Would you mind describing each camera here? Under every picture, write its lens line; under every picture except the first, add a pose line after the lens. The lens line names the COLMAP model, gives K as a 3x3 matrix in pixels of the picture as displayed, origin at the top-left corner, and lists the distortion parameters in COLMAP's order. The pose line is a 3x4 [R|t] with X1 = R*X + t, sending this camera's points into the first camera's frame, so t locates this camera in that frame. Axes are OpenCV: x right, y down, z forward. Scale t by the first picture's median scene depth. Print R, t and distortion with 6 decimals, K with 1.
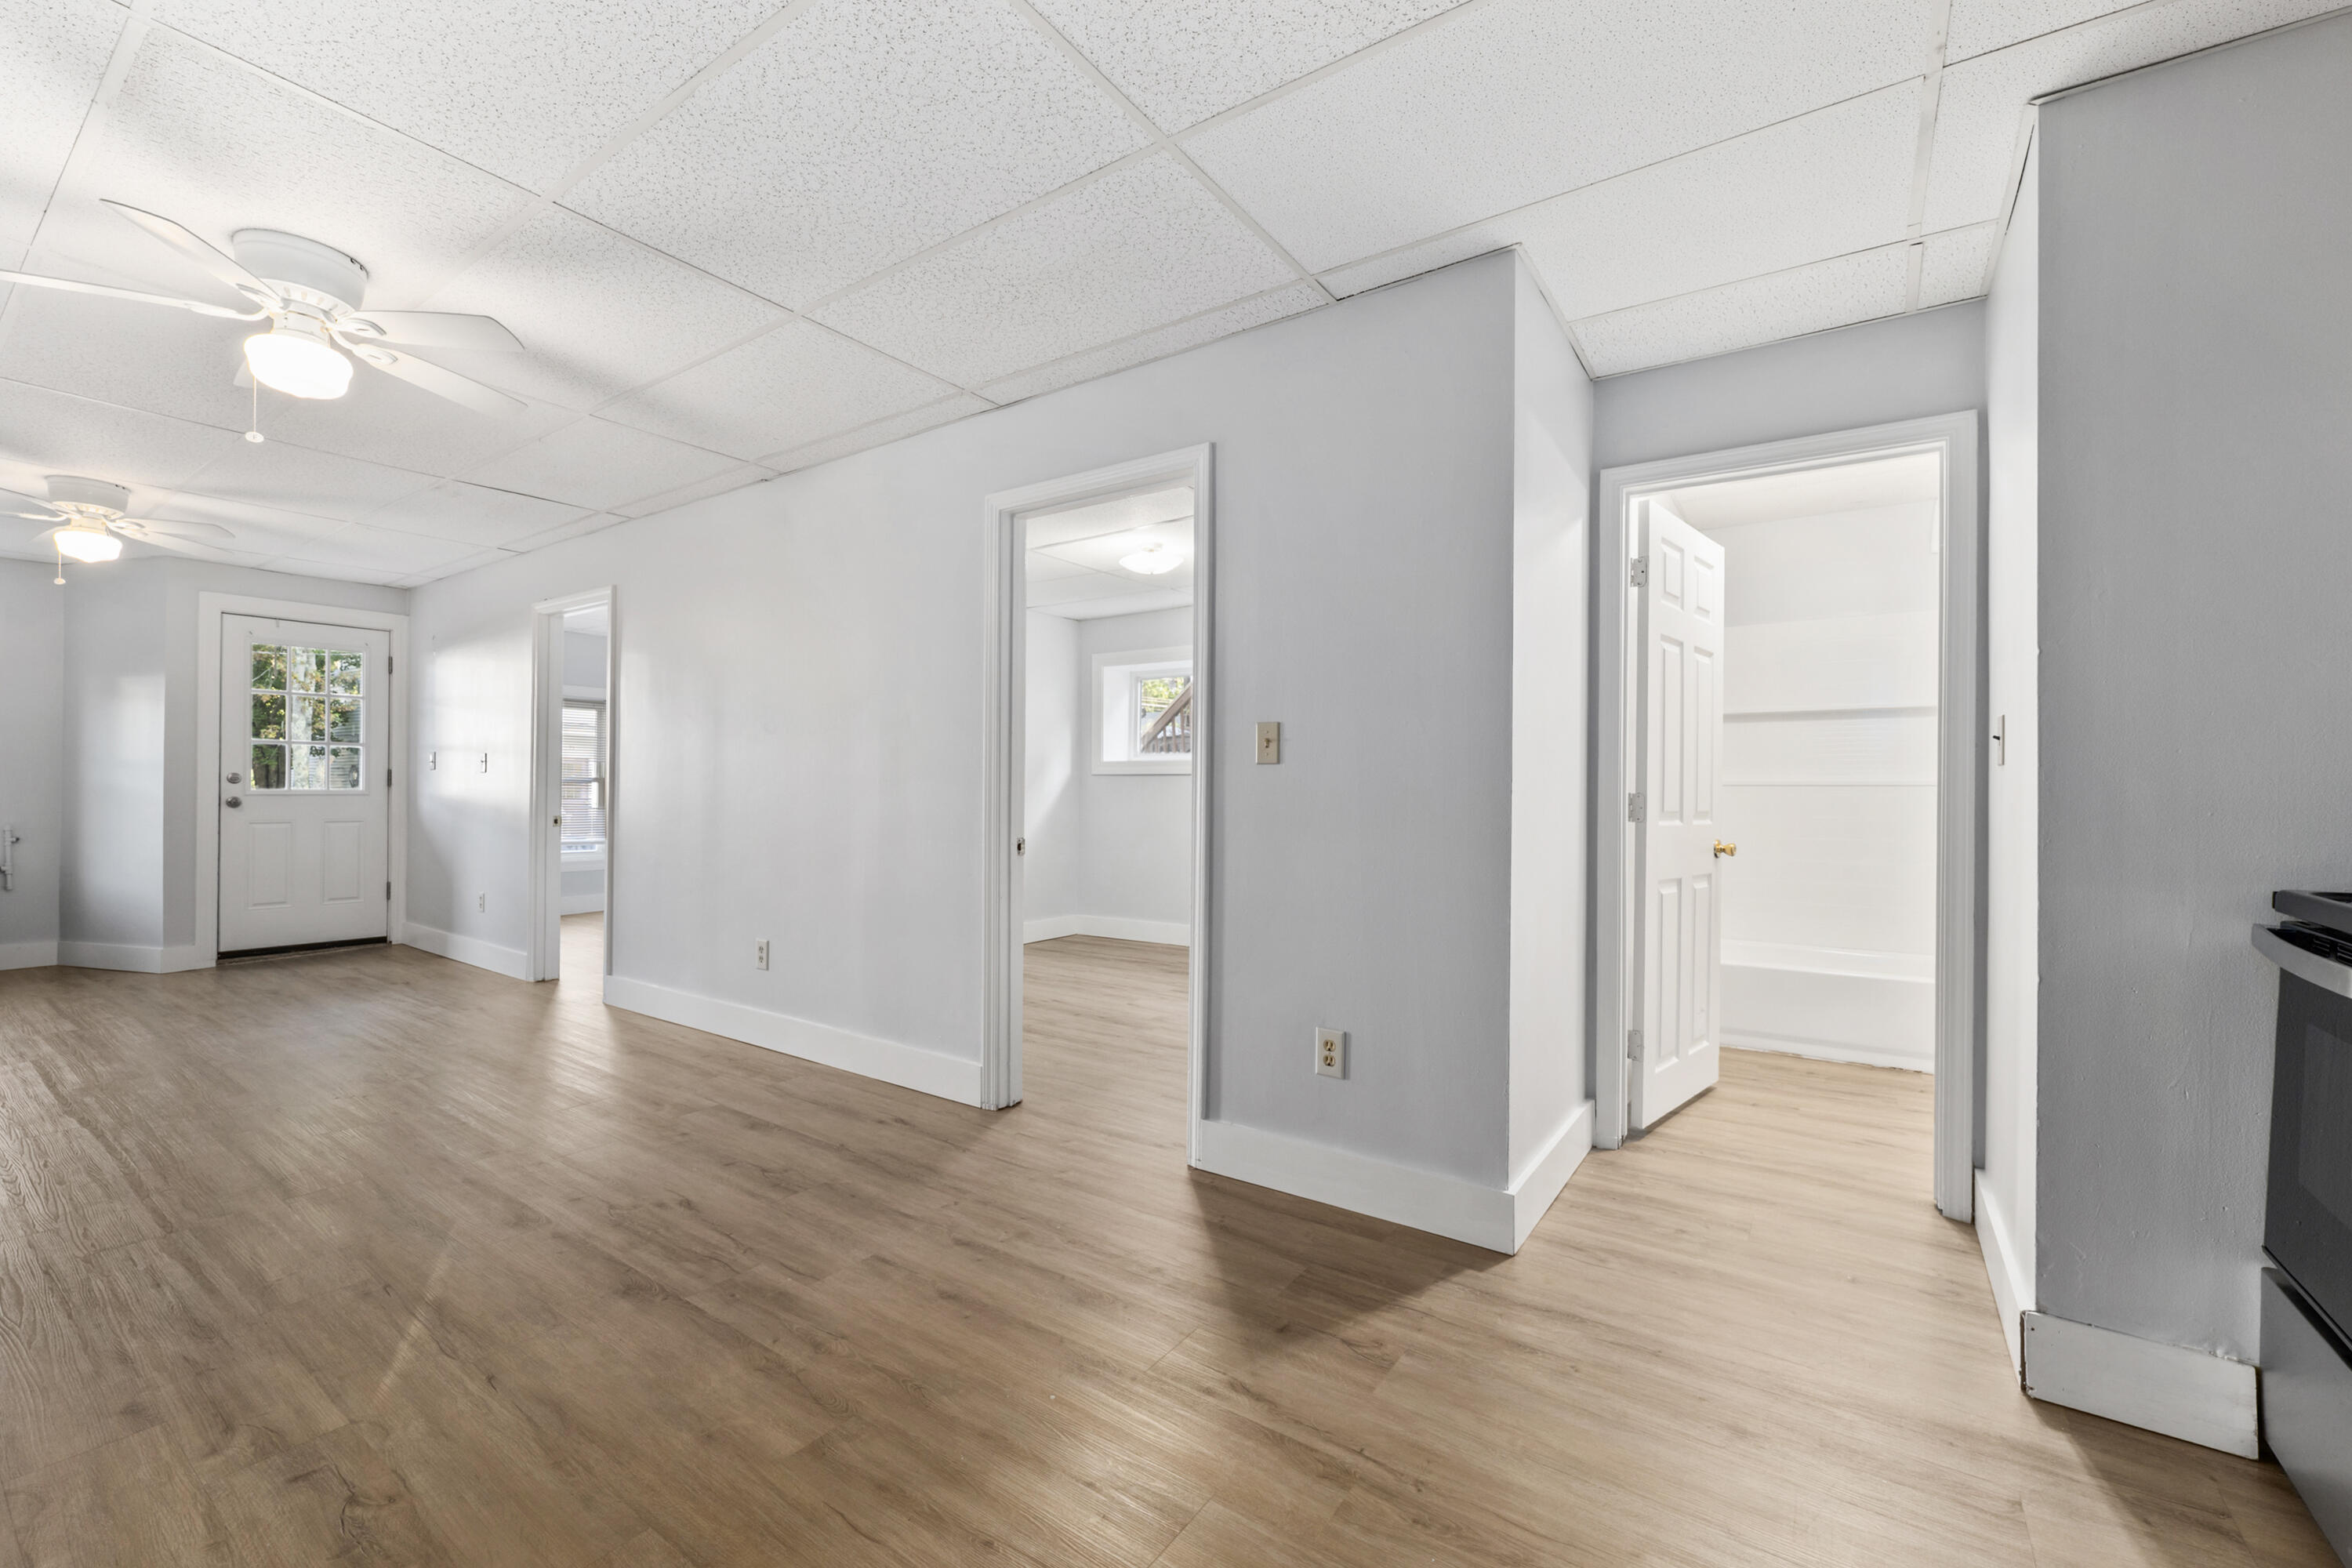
lens RADIAL K [[970.0, 0, 1165.5], [0, 970.0, 792.5], [0, 0, 1]] dist [-0.005281, 0.000583]
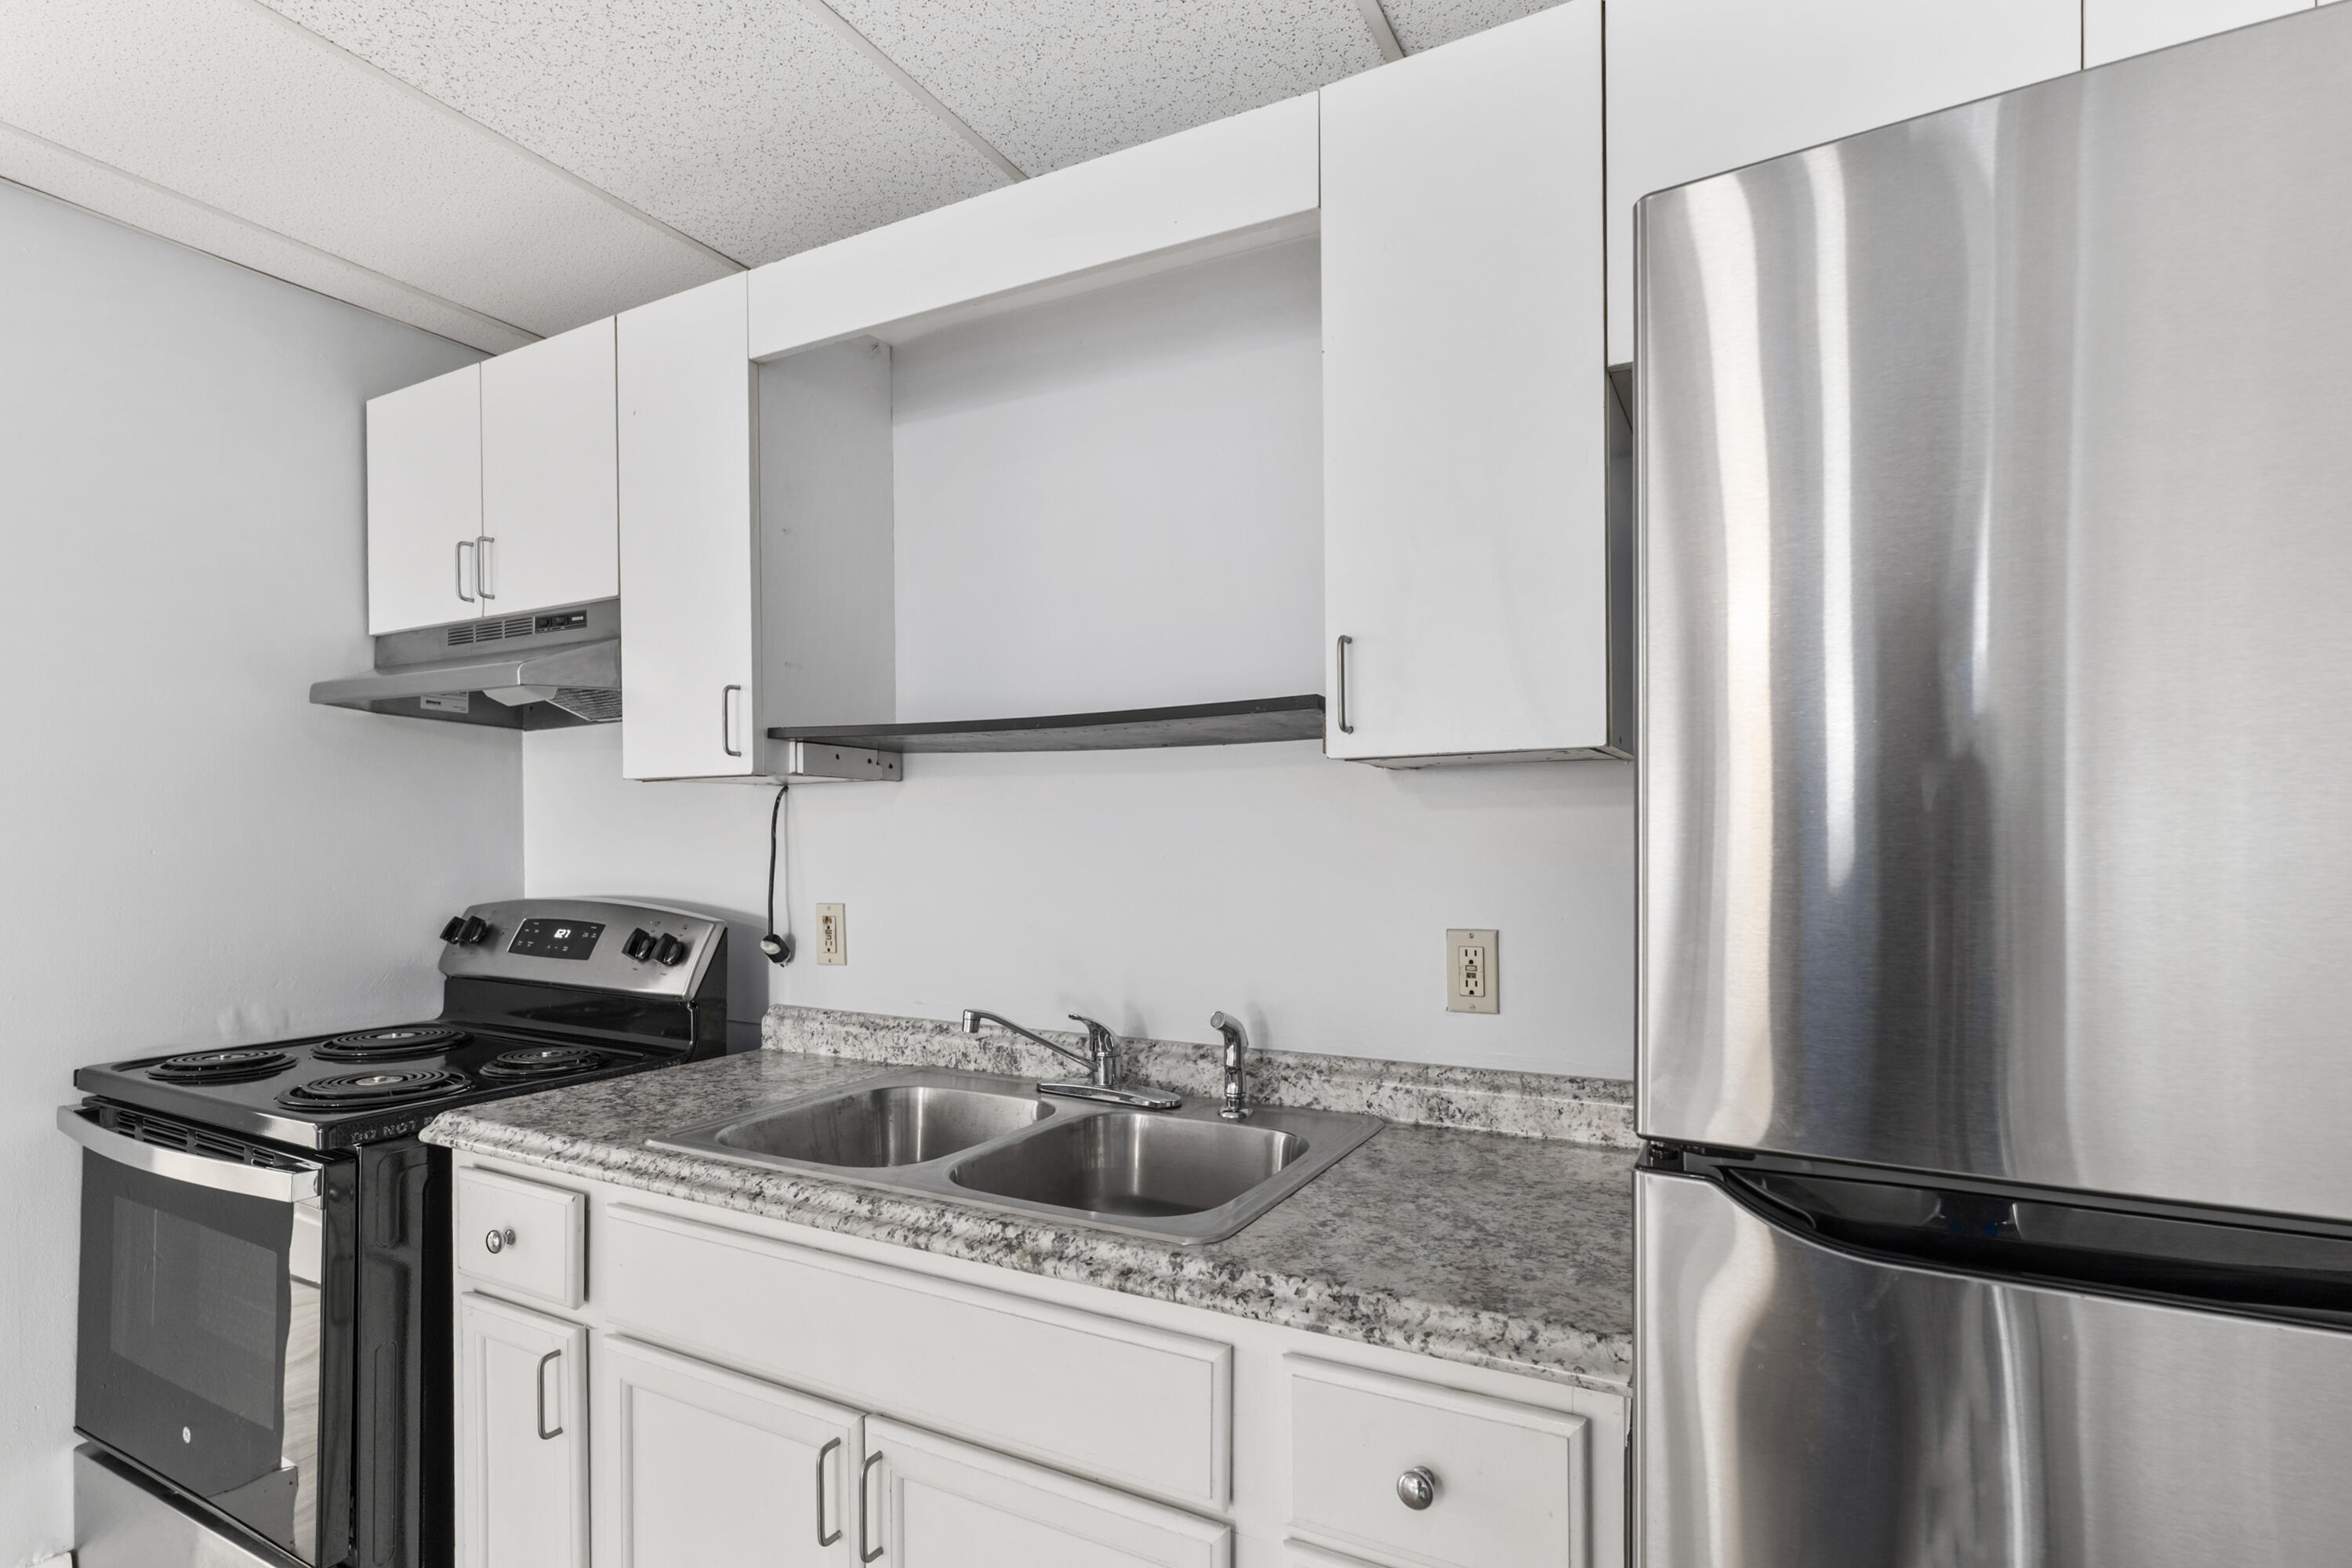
lens RADIAL K [[1126.4, 0, 1182.0], [0, 1126.4, 858.5], [0, 0, 1]] dist [-0.005158, 0.000488]
pose [[-0.122782, -0.019866, 0.992235, -0.068728], [0.010663, 0.999716, 0.021335, -0.065175], [-0.992376, 0.013200, -0.122536, 0.001667]]
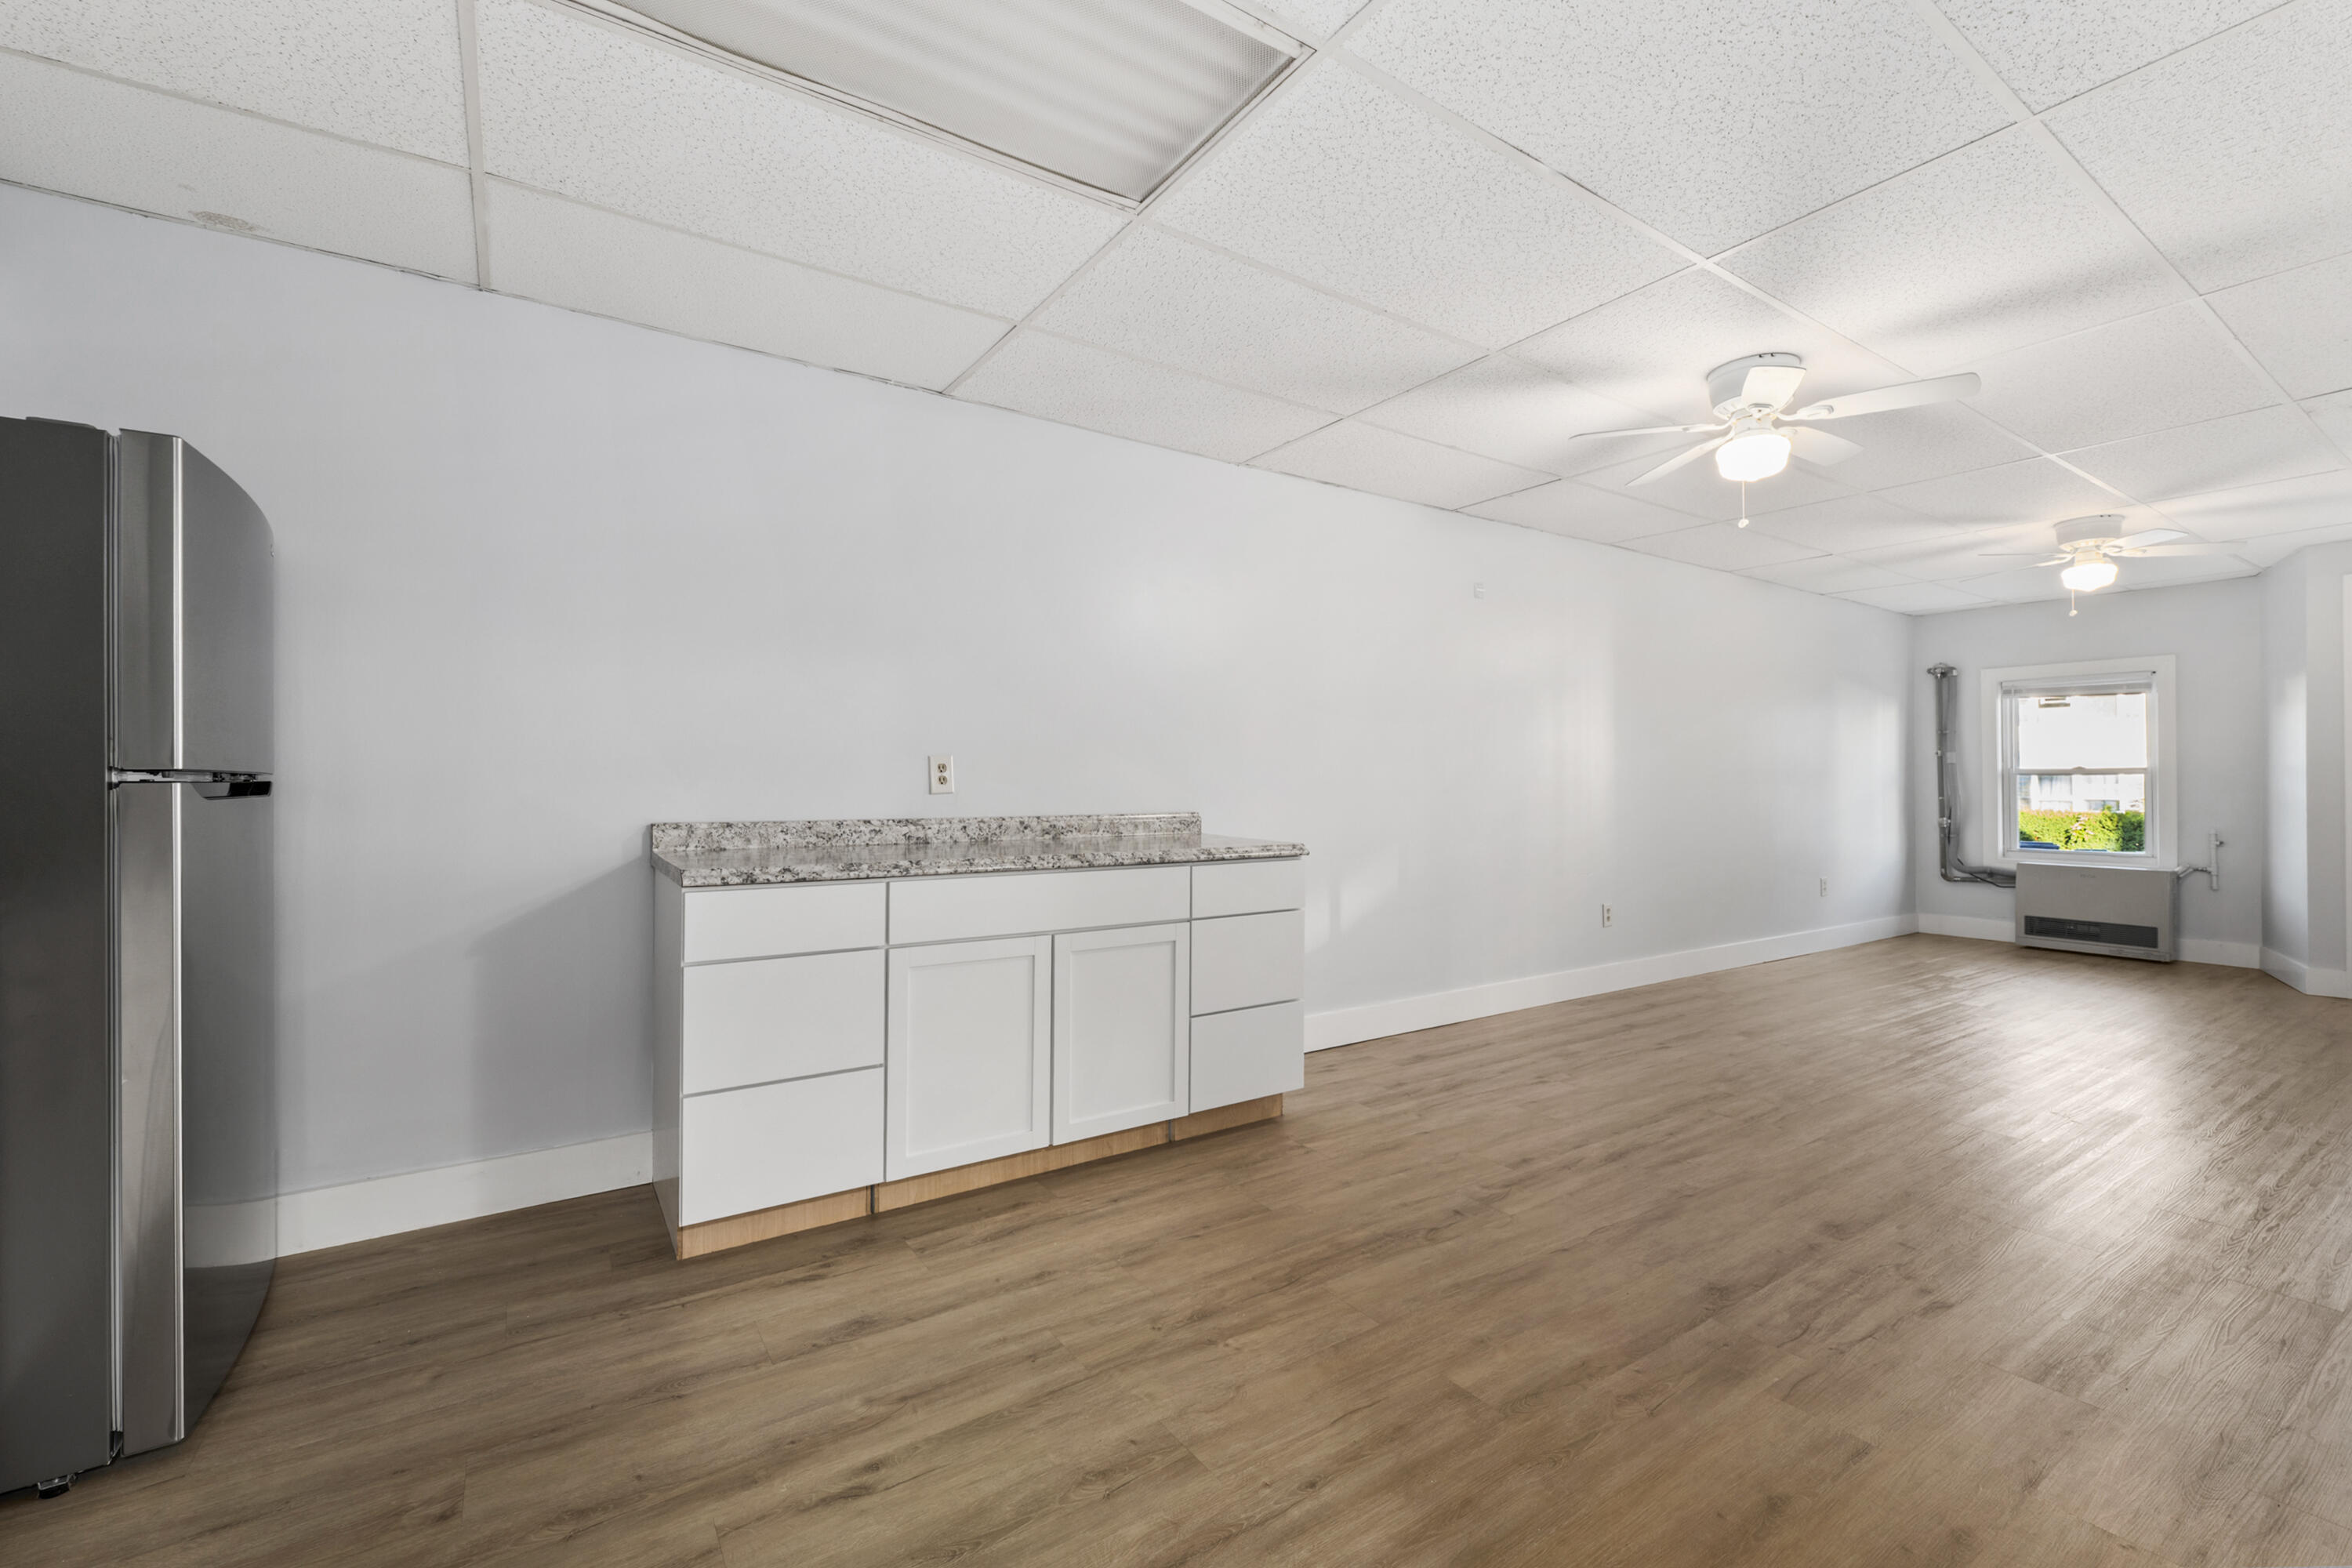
lens RADIAL K [[970.0, 0, 1170.7], [0, 970.0, 770.1], [0, 0, 1]] dist [-0.005281, 0.000583]
pose [[-0.363694, -0.020244, -0.931299, 0.411906], [-0.008718, 0.999794, -0.018328, -0.004002], [0.931478, 0.001453, -0.363795, 0.567755]]
